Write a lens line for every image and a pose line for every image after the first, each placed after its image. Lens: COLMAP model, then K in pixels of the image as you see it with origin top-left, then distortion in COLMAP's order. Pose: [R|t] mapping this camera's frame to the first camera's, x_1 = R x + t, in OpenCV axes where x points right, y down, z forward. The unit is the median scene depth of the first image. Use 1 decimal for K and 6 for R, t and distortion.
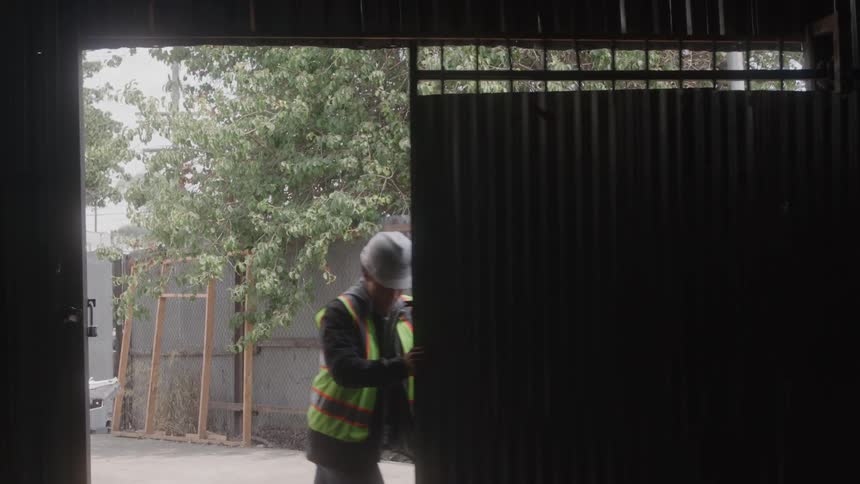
lens RADIAL K [[1516.1, 0, 428.6], [0, 1516.1, 242.4], [0, 0, 1]] dist [0.023614, 0.091735]
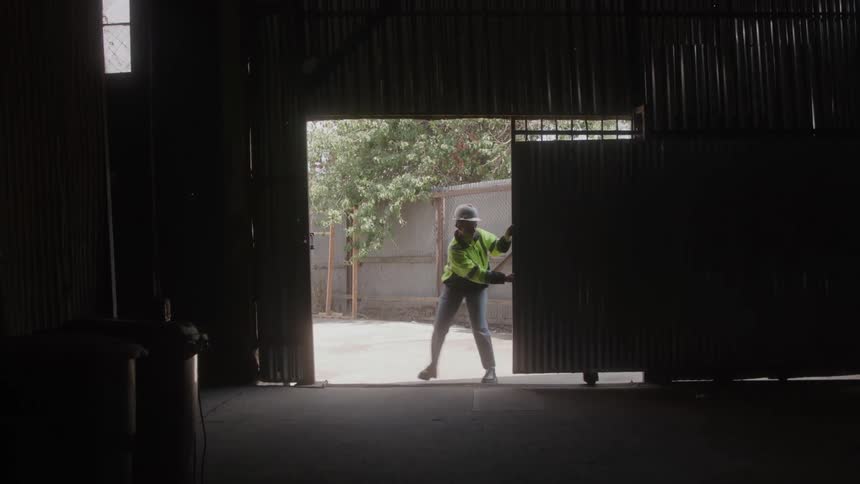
lens RADIAL K [[1056.7, 0, 428.2], [0, 1056.7, 241.2], [0, 0, 1]] dist [-0.008668, 0.020865]
pose [[0.999694, -0.001196, -0.024703, -0.004686], [0.002215, 0.999146, 0.041257, -0.005904], [0.024633, -0.041299, 0.998843, -0.224953]]
